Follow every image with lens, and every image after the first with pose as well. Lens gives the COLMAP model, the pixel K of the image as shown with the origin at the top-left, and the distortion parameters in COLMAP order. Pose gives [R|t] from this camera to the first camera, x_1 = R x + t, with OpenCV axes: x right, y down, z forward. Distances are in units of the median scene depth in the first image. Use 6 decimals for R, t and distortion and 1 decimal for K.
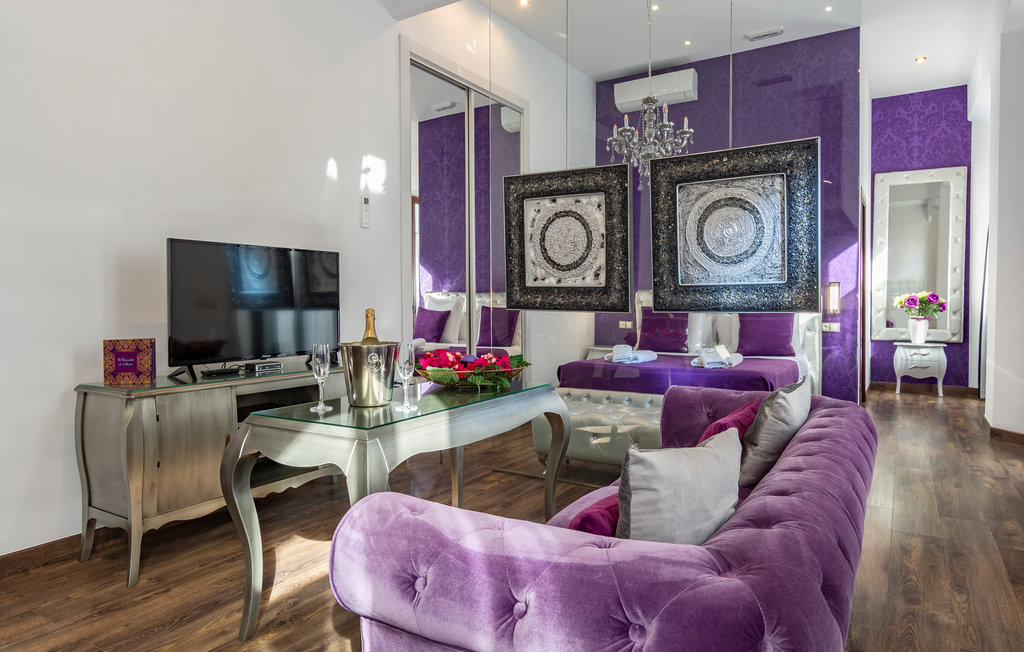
lens RADIAL K [[643.6, 0, 517.8], [0, 643.6, 320.2], [0, 0, 1]] dist [0.032201, -0.001327]
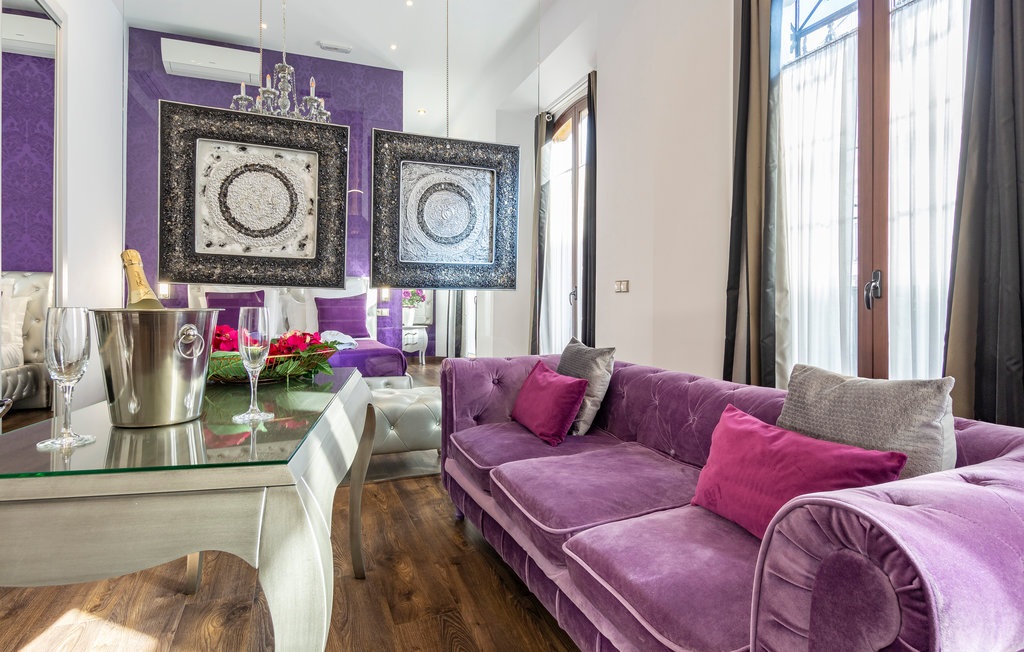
lens RADIAL K [[546.2, 0, 524.5], [0, 546.2, 310.0], [0, 0, 1]] dist [0.014828, 0.000723]
pose [[0.591277, -0.006033, 0.806446, -0.296801], [0.017206, 0.999839, -0.005135, 0.026678], [-0.806285, 0.016912, 0.591286, 0.316104]]
